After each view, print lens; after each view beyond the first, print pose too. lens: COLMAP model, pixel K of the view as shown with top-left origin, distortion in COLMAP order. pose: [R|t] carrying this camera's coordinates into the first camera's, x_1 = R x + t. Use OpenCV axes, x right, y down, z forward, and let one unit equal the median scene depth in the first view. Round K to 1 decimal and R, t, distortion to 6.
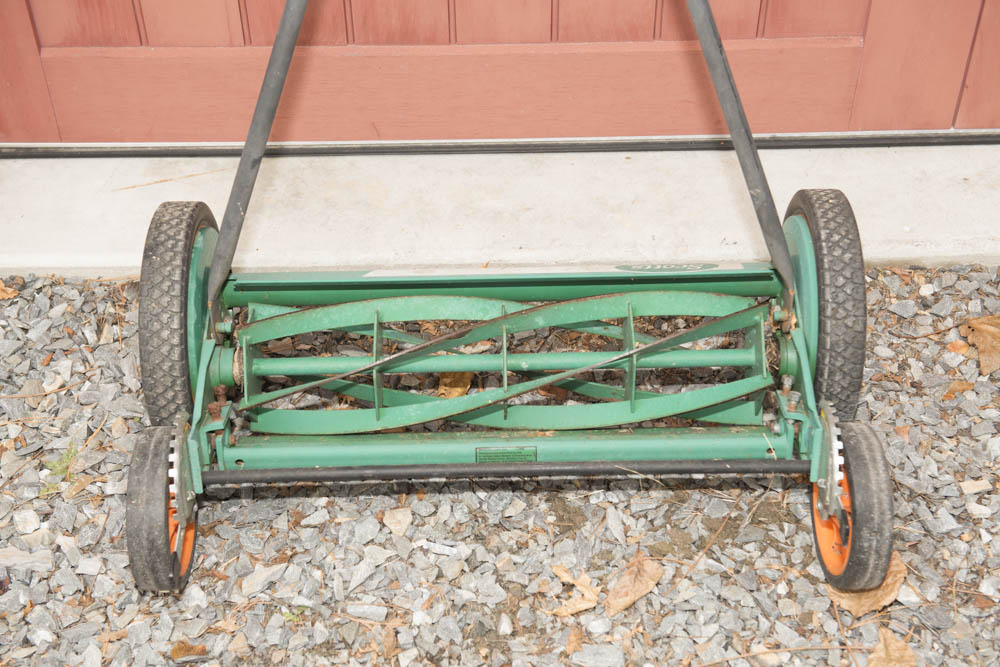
lens RADIAL K [[1524.6, 0, 496.8], [0, 1524.6, 339.4], [0, 0, 1]] dist [0.140095, 0.000000]
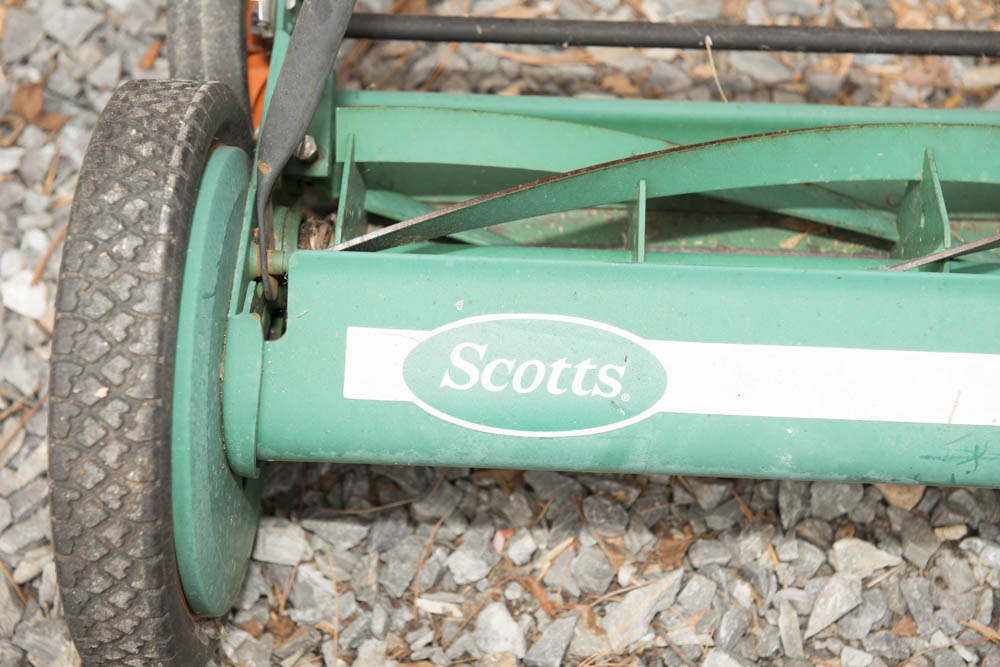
lens RADIAL K [[1888.7, 0, 494.6], [0, 1888.7, 336.2], [0, 0, 1]] dist [0.094907, 0.000000]
pose [[0.998507, 0.053008, -0.013210, -0.187150], [-0.046927, 0.956065, 0.289374, -0.091372], [0.027969, -0.288322, 0.957125, 0.436707]]
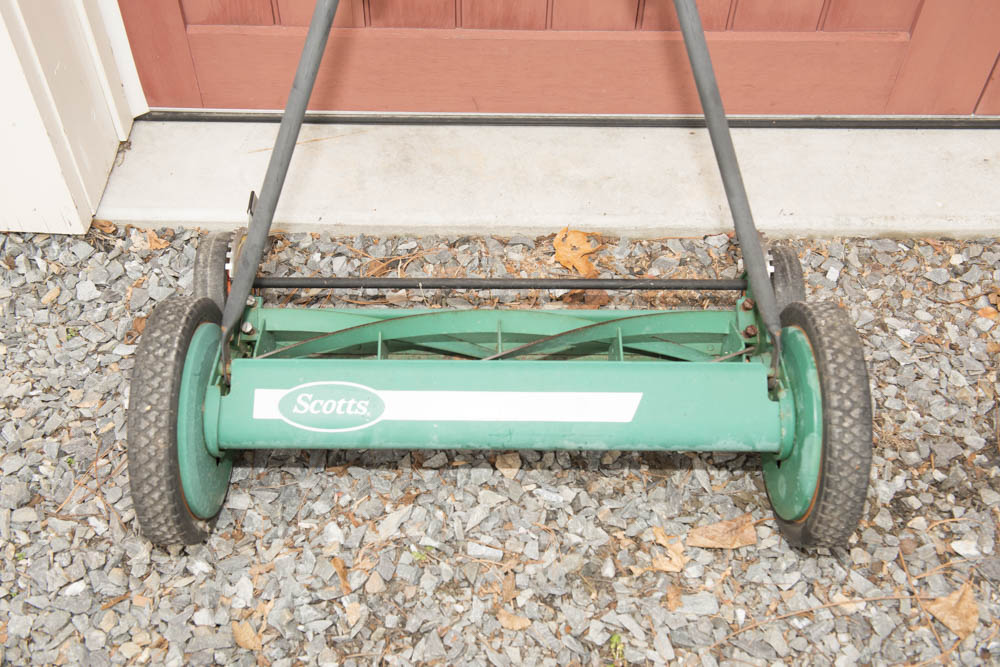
lens RADIAL K [[1065.1, 0, 493.1], [0, 1065.1, 331.3], [0, 0, 1]] dist [0.066095, 0.000000]
pose [[0.999632, 0.023370, 0.013766, -0.089469], [-0.024677, 0.994271, 0.104001, -0.062187], [-0.011257, -0.104302, 0.994482, 0.224981]]
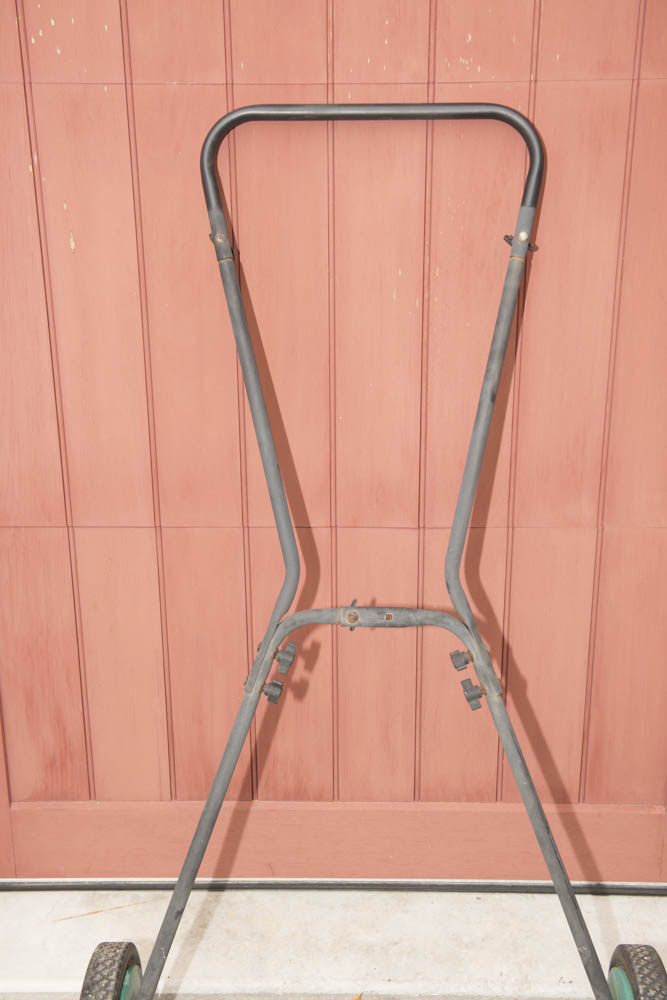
lens RADIAL K [[1322.7, 0, 334.2], [0, 1322.7, 501.9], [0, 0, 1]] dist [0.125340, 0.000000]
pose [[0.999580, 0.014573, -0.025036, -0.007603], [-0.022599, 0.932977, -0.359227, -0.035087], [0.018123, 0.359642, 0.932914, -0.125891]]
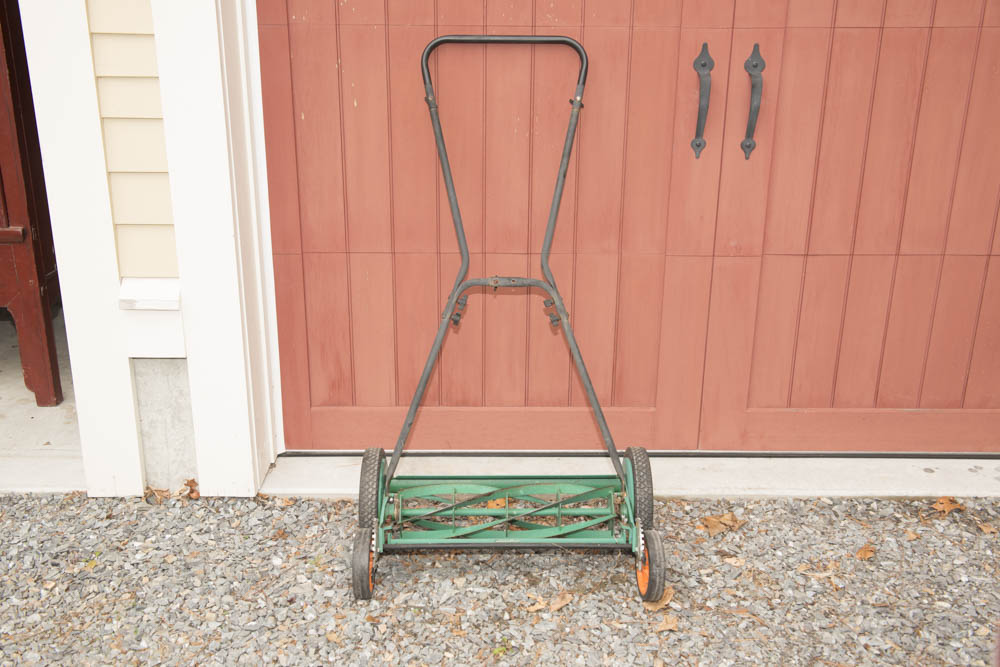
lens RADIAL K [[997.6, 0, 496.8], [0, 997.6, 334.5], [0, 0, 1]] dist [0.050713, 0.000000]
pose [[0.999823, 0.016421, 0.009230, -0.029010], [-0.011318, 0.915350, -0.402501, 0.387892], [-0.015058, 0.402325, 0.915373, -0.544537]]
